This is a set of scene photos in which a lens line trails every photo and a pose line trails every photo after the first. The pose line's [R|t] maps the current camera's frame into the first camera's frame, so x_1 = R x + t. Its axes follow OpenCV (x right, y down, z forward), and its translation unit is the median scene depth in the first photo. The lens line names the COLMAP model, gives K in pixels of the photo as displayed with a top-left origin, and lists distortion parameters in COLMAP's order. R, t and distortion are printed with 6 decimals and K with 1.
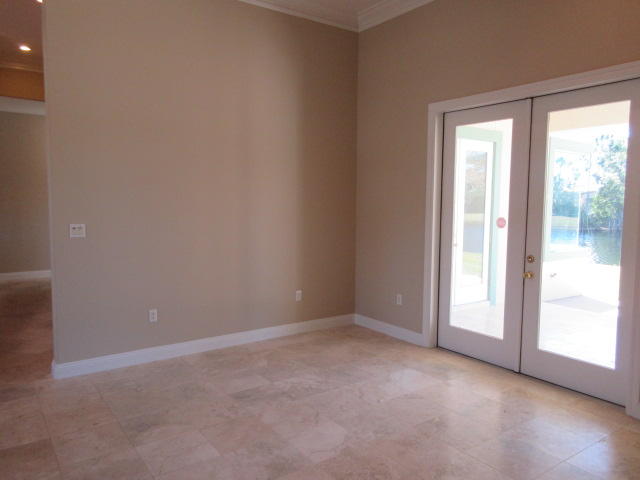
lens RADIAL K [[478.1, 0, 318.3], [0, 478.1, 241.6], [0, 0, 1]] dist [0.013803, -0.005748]
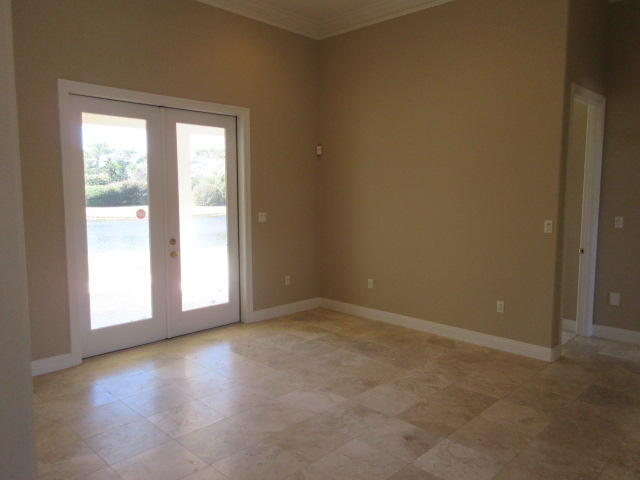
lens RADIAL K [[478.1, 0, 319.5], [0, 478.1, 241.3], [0, 0, 1]] dist [0.013803, -0.005748]
pose [[-0.173643, -0.107818, 0.978889, -0.844100], [0.088199, 0.988292, 0.124499, -0.085754], [-0.980851, 0.107955, -0.162100, 0.868606]]
